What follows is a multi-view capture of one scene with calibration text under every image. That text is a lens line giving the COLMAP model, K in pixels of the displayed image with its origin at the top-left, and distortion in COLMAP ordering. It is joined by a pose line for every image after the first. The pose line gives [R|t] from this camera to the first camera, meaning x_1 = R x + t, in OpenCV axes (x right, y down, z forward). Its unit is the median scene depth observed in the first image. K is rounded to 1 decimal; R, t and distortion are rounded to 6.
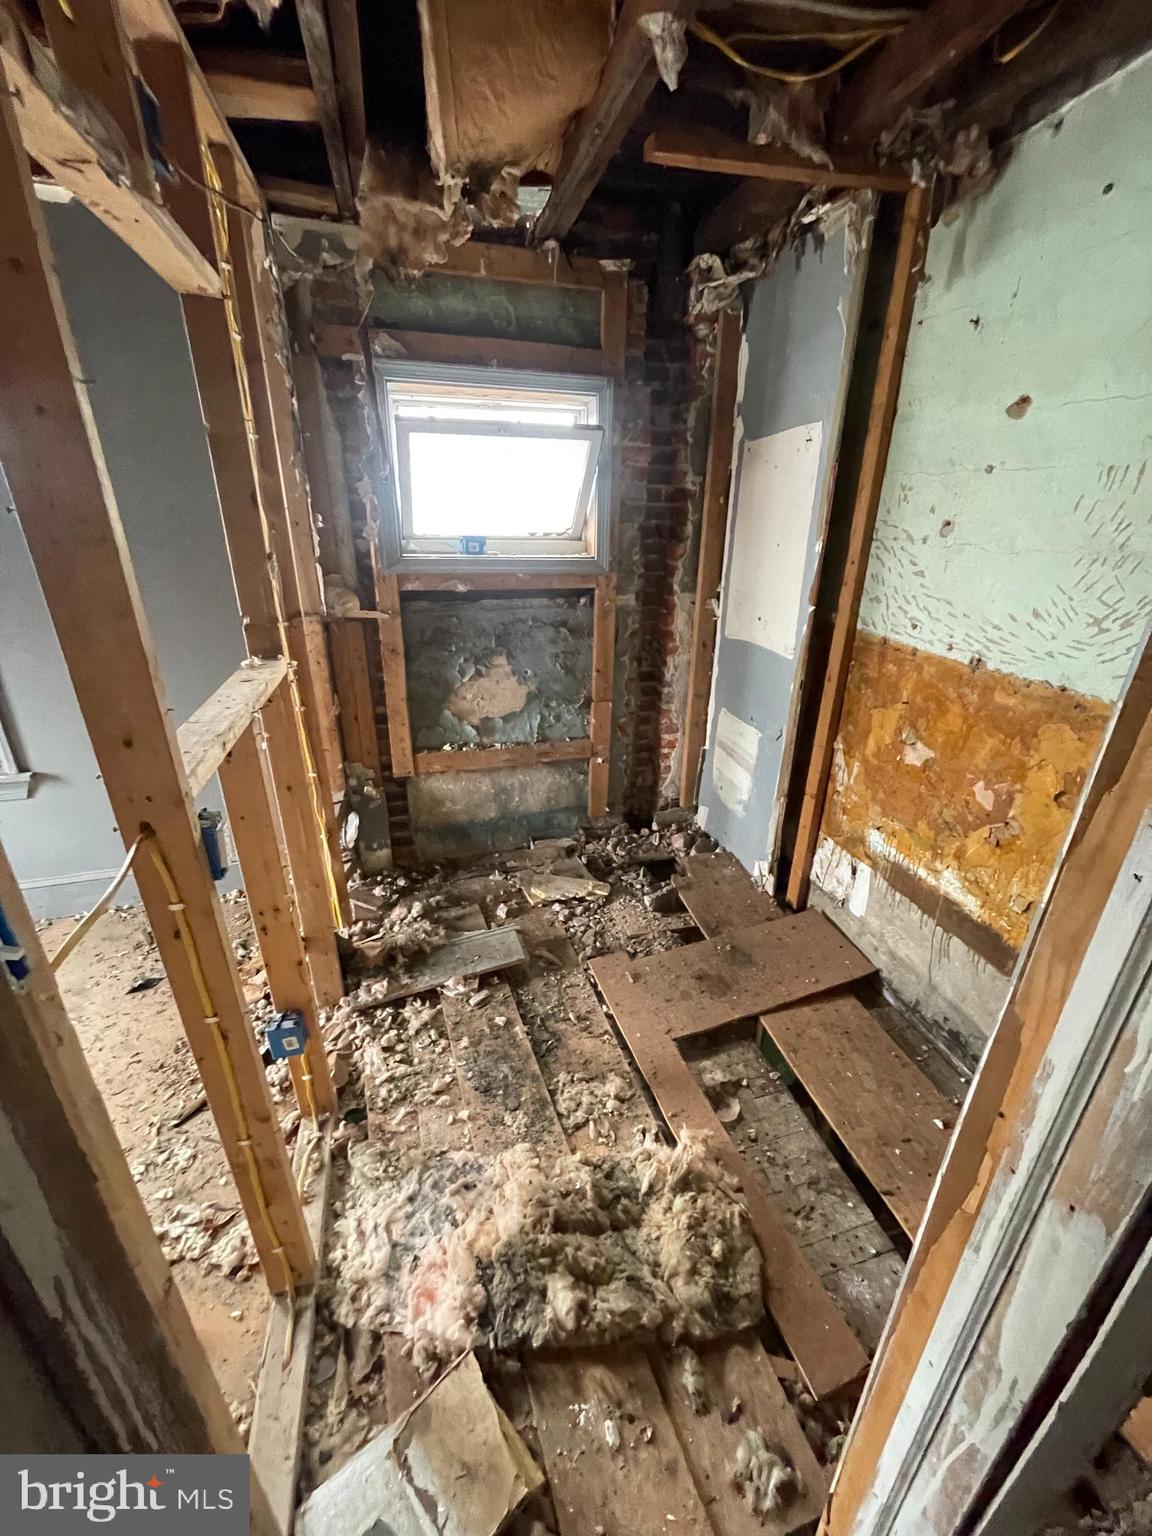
lens RADIAL K [[612.7, 0, 576.1], [0, 612.7, 765.3], [0, 0, 1]] dist [-0.005410, 0.000926]
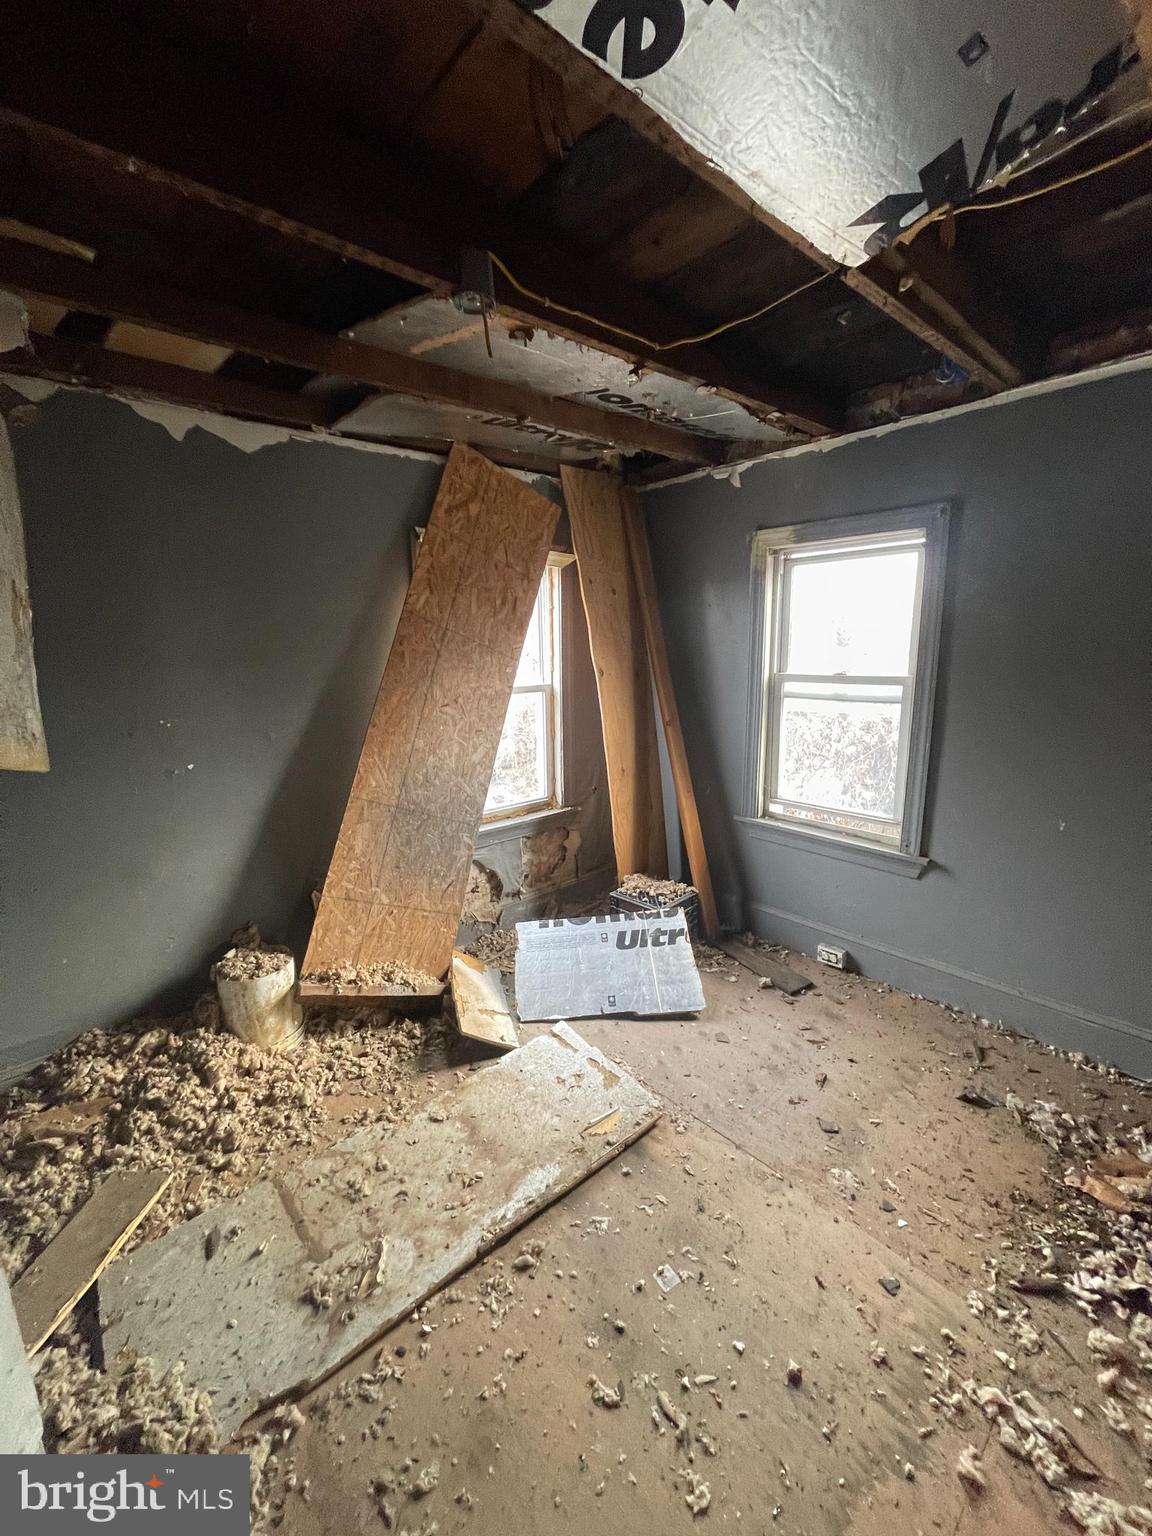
lens RADIAL K [[612.7, 0, 573.0], [0, 612.7, 768.6], [0, 0, 1]] dist [-0.005410, 0.000926]
pose [[0.436961, 0.163525, -0.884491, -0.205990], [-0.322073, 0.946581, 0.015892, 0.048104], [0.839842, 0.277927, 0.466286, -0.132514]]
